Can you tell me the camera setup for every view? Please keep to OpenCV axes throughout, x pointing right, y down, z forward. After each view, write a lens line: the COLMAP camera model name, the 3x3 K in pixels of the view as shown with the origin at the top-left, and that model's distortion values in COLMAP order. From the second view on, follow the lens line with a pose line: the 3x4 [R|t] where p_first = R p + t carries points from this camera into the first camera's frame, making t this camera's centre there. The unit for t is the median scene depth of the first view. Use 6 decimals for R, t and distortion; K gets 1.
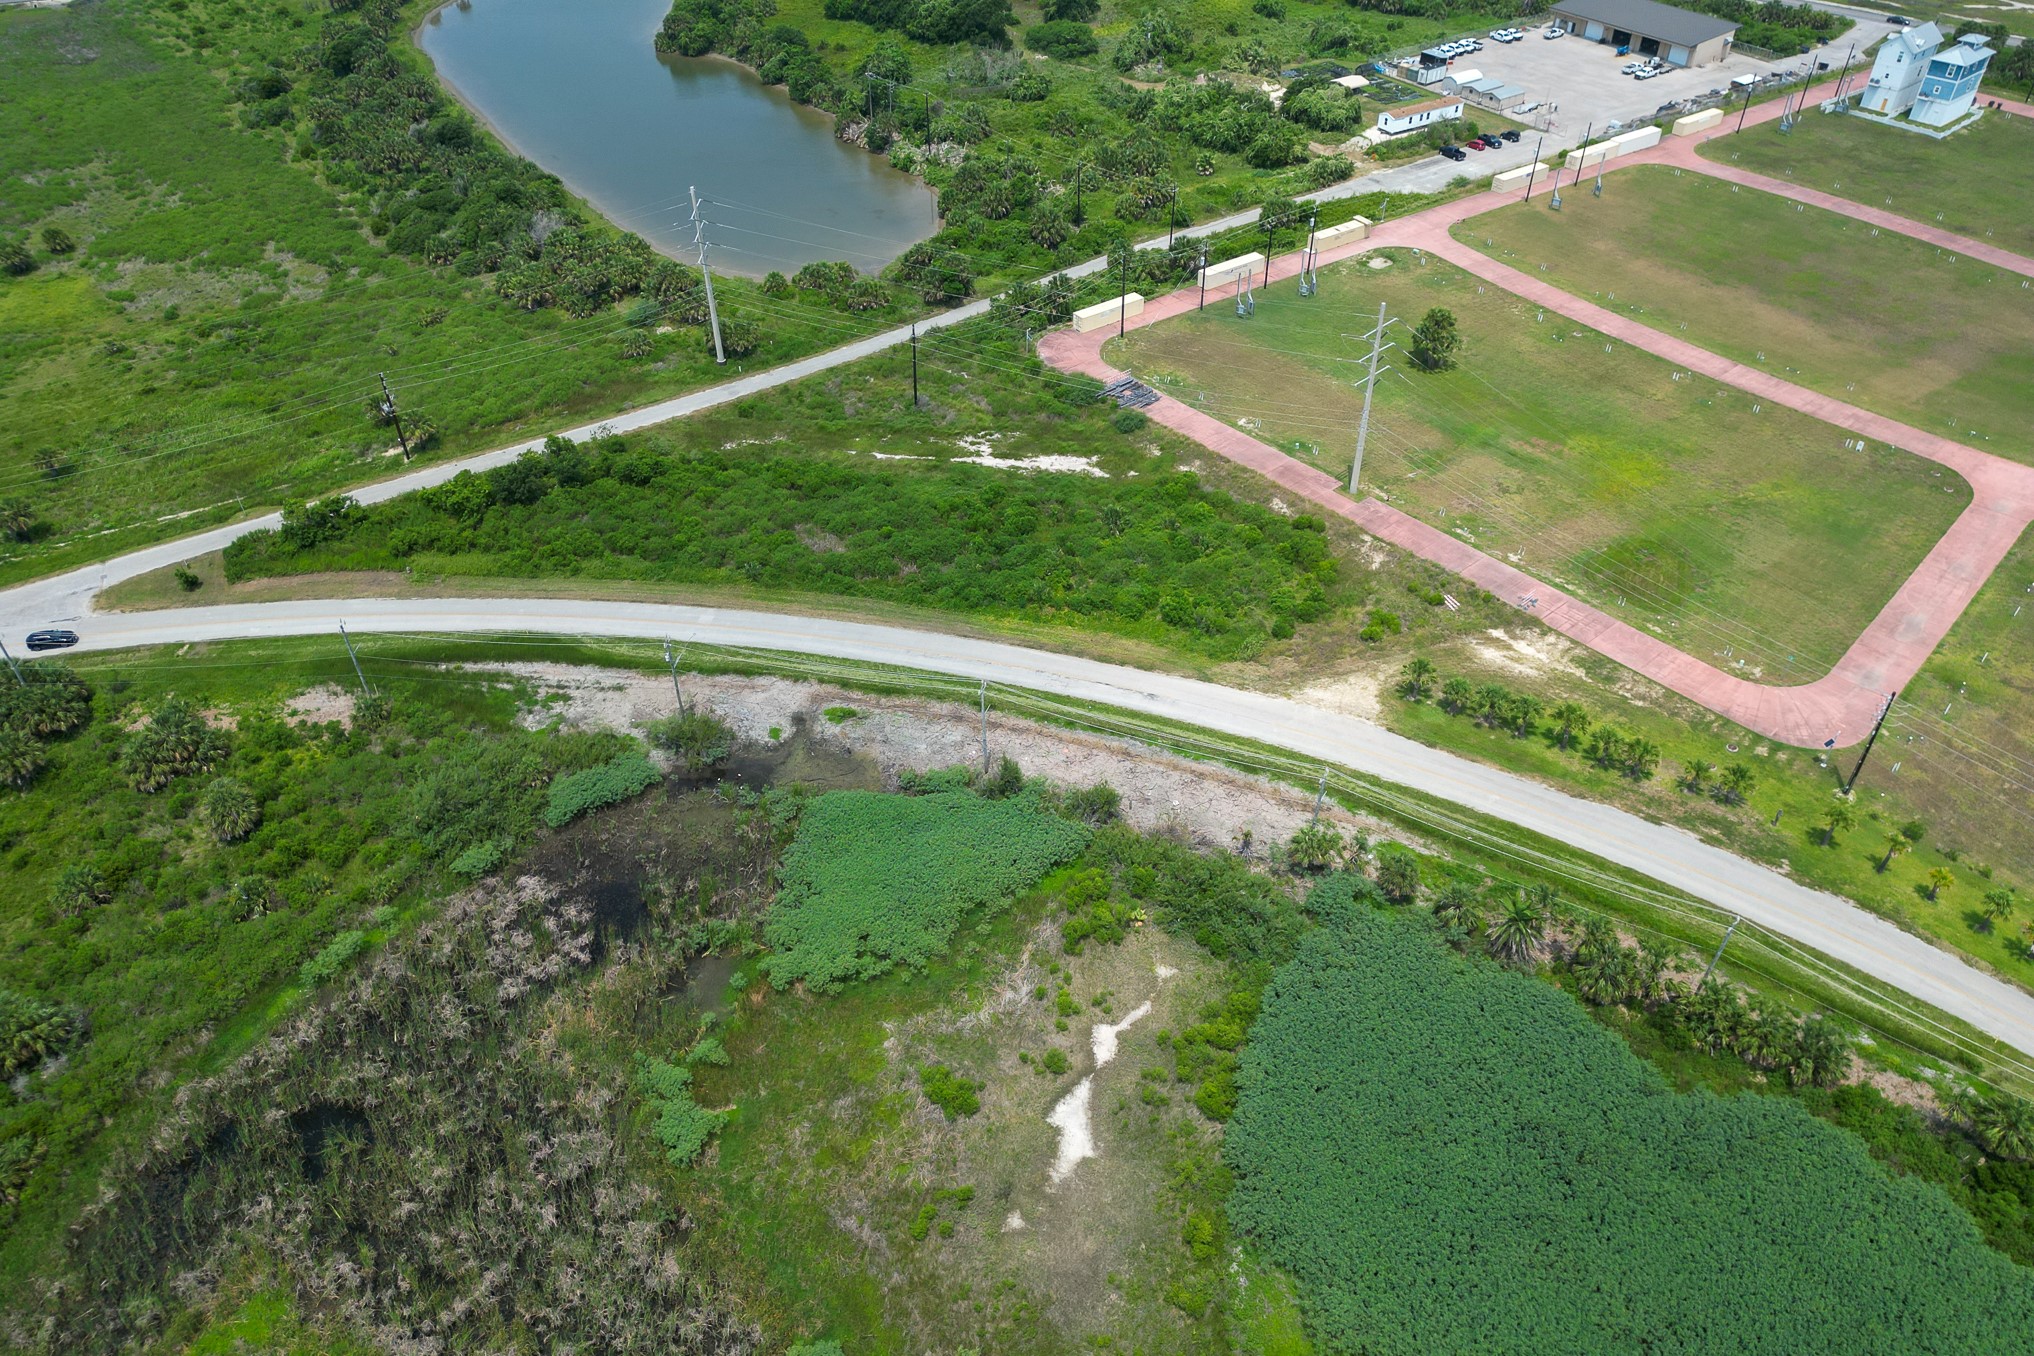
lens RADIAL K [[1375.2, 0, 1026.2], [0, 1375.2, 728.1], [0, 0, 1]] dist [0.063711, -0.073327]
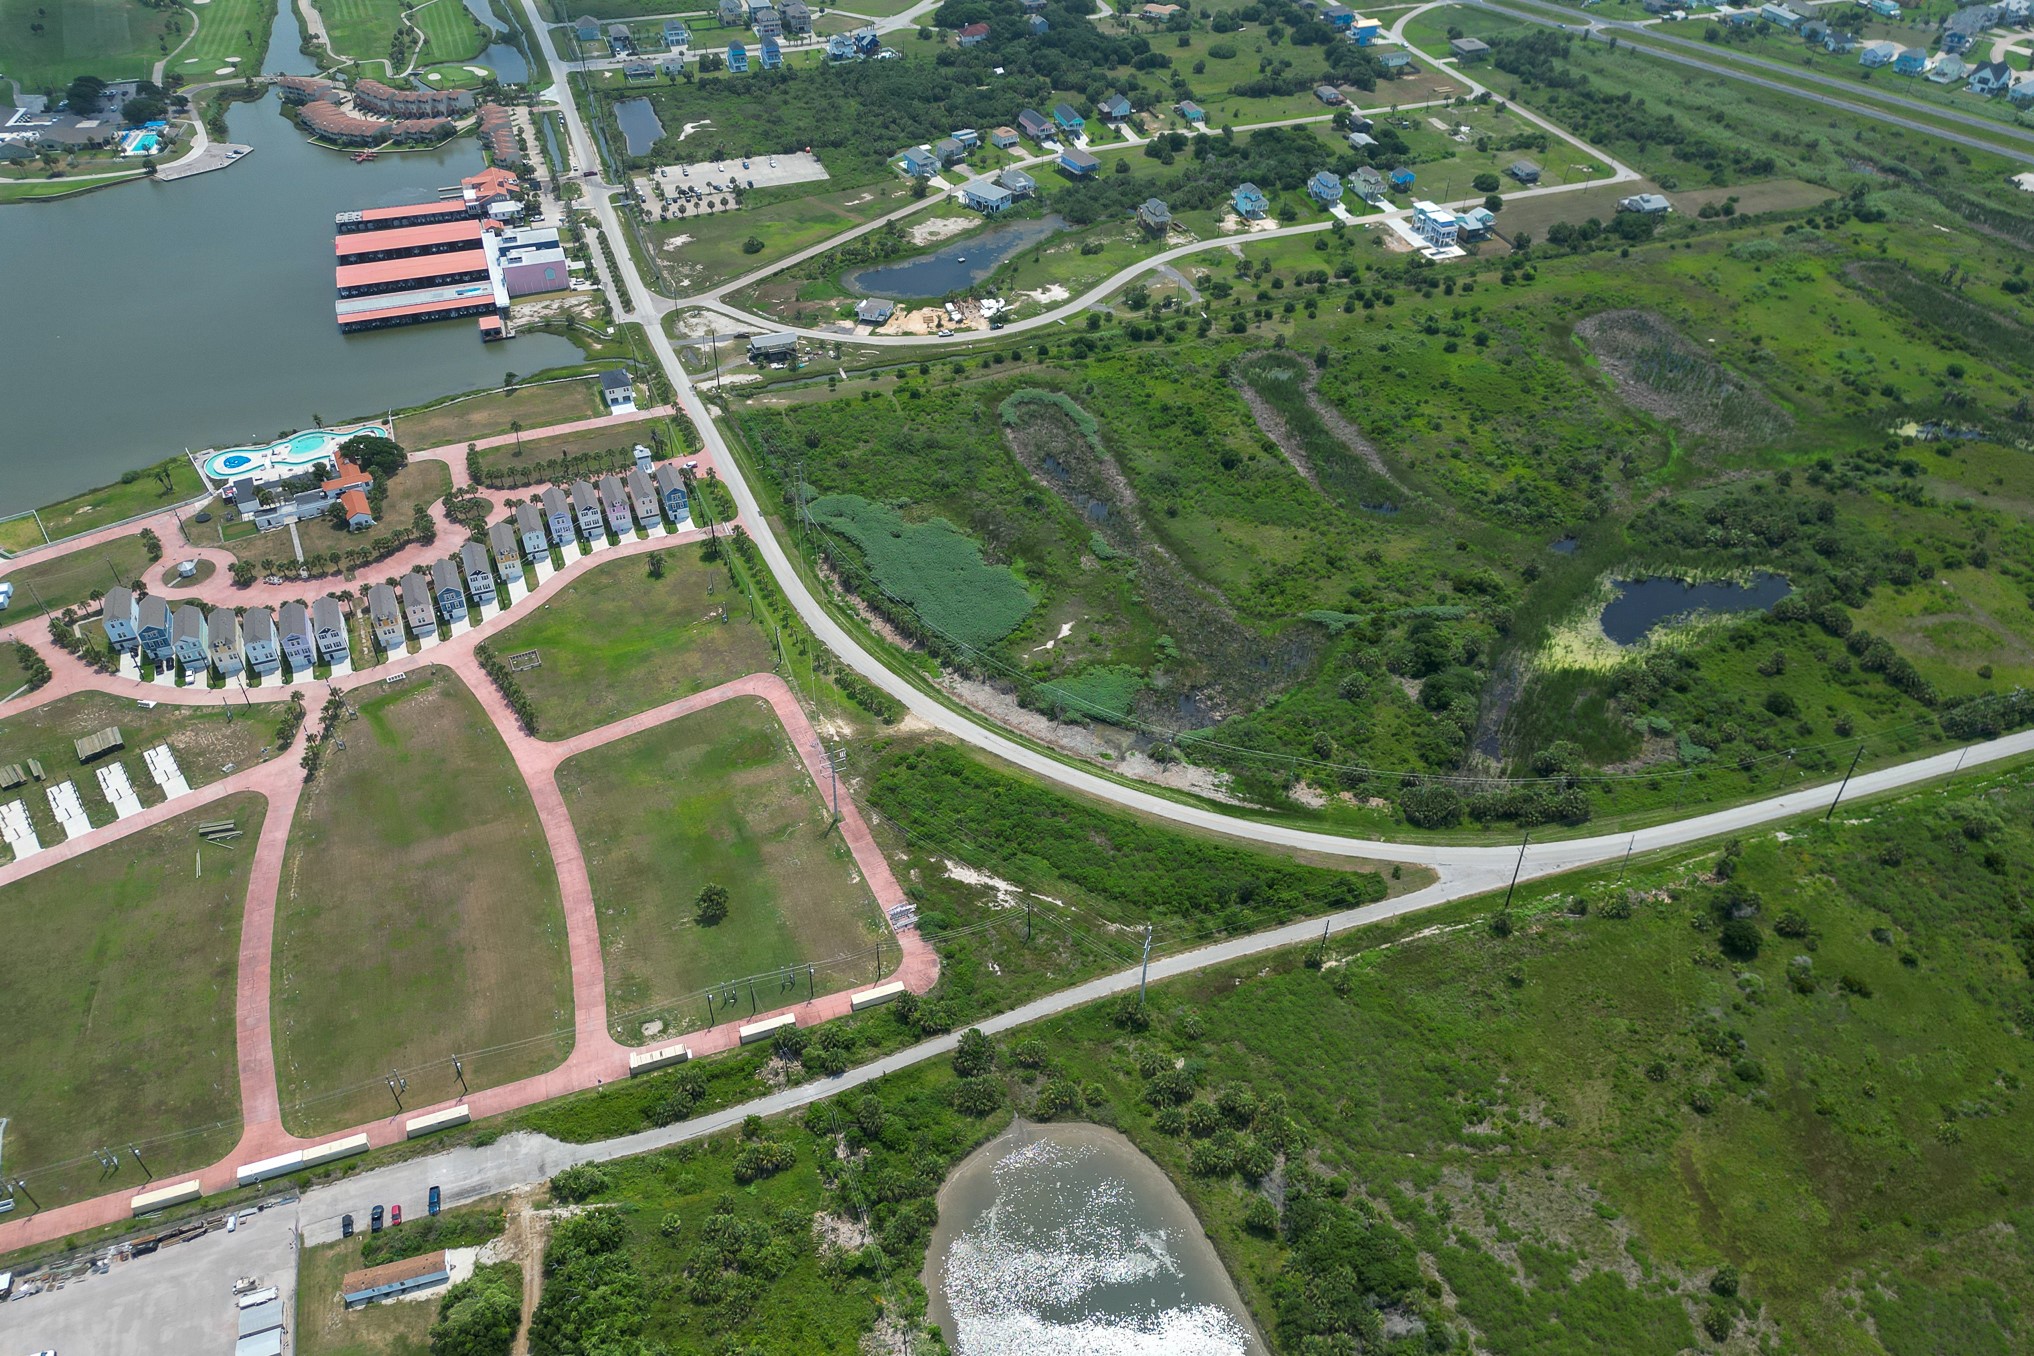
lens RADIAL K [[1424.2, 0, 1026.2], [0, 1424.2, 692.3], [0, 0, 1]] dist [0.073750, -0.076609]
pose [[-0.966645, -0.171057, 0.190622, -0.446802], [0.167015, 0.143259, 0.975491, -2.473931], [-0.194173, 0.974790, -0.109912, 1.135565]]
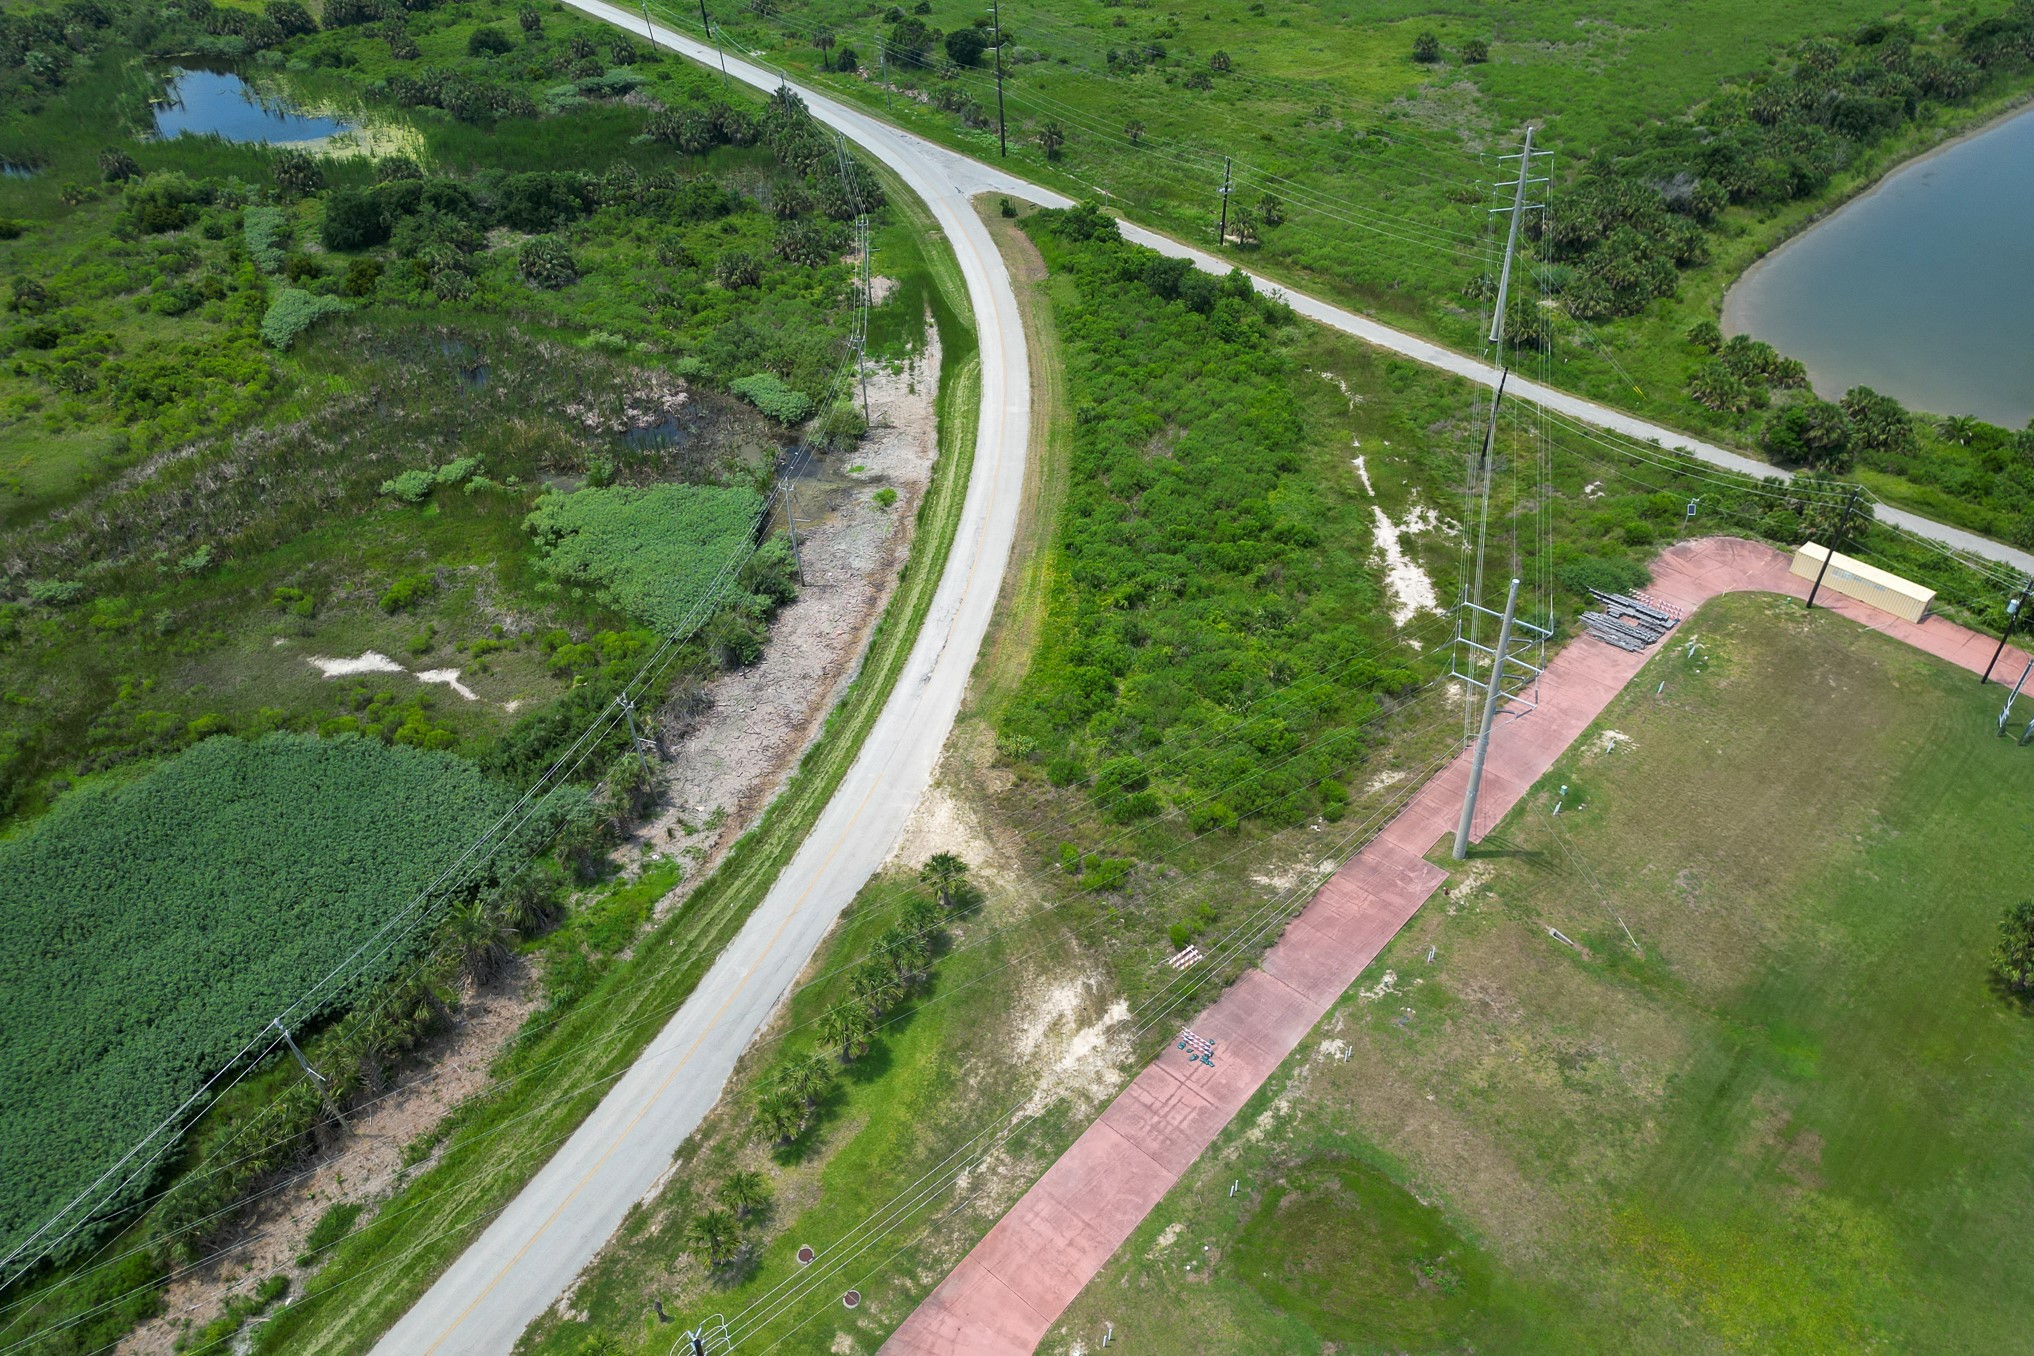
lens RADIAL K [[1424.2, 0, 1026.2], [0, 1424.2, 692.3], [0, 0, 1]] dist [0.073750, -0.076609]
pose [[0.125537, 0.630064, -0.766329, 0.745080], [-0.651395, 0.634959, 0.415345, -0.405724], [0.748281, 0.447042, 0.490131, 0.586303]]
